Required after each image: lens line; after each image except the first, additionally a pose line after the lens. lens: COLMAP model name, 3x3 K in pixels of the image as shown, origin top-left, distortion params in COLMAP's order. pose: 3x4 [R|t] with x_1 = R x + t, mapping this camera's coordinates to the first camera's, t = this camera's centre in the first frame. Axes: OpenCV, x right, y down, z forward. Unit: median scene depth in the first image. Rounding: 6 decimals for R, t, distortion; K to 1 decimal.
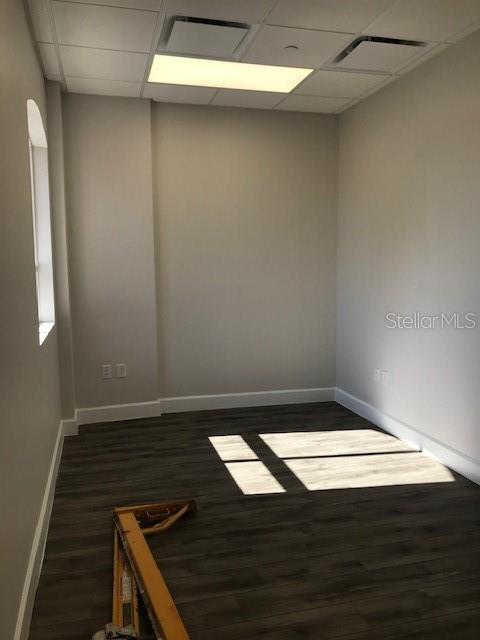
lens RADIAL K [[527.1, 0, 242.7], [0, 527.1, 318.9], [0, 0, 1]] dist [0.016795, -0.005933]
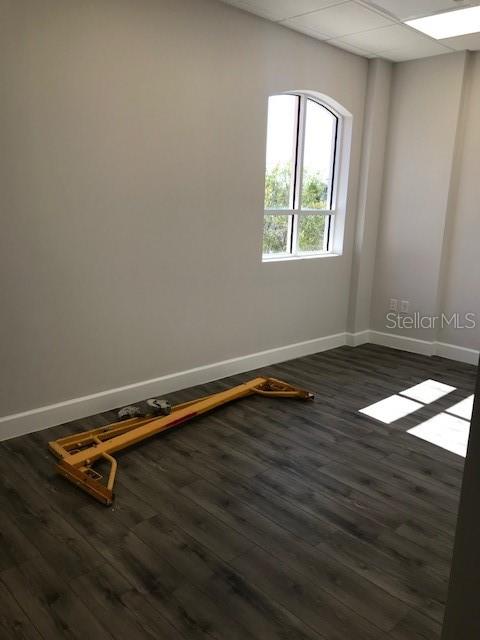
lens RADIAL K [[527.1, 0, 242.7], [0, 527.1, 318.9], [0, 0, 1]] dist [0.016795, -0.005933]
pose [[0.483253, 0.215967, -0.848425, 0.860623], [-0.136807, 0.975819, 0.170472, -0.035331], [0.864726, 0.033689, 0.501114, 0.184487]]
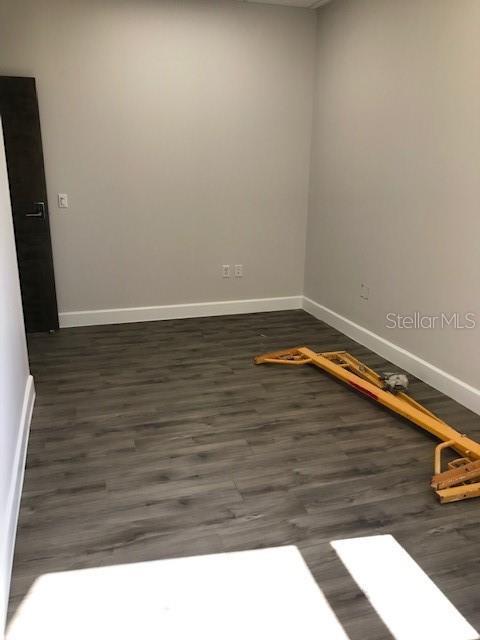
lens RADIAL K [[527.1, 0, 242.7], [0, 527.1, 318.9], [0, 0, 1]] dist [0.016795, -0.005933]
pose [[-0.999050, 0.006798, -0.043056, 0.224856], [-0.010475, 0.921381, 0.388519, -0.186977], [0.042312, 0.388601, -0.920434, 1.551925]]
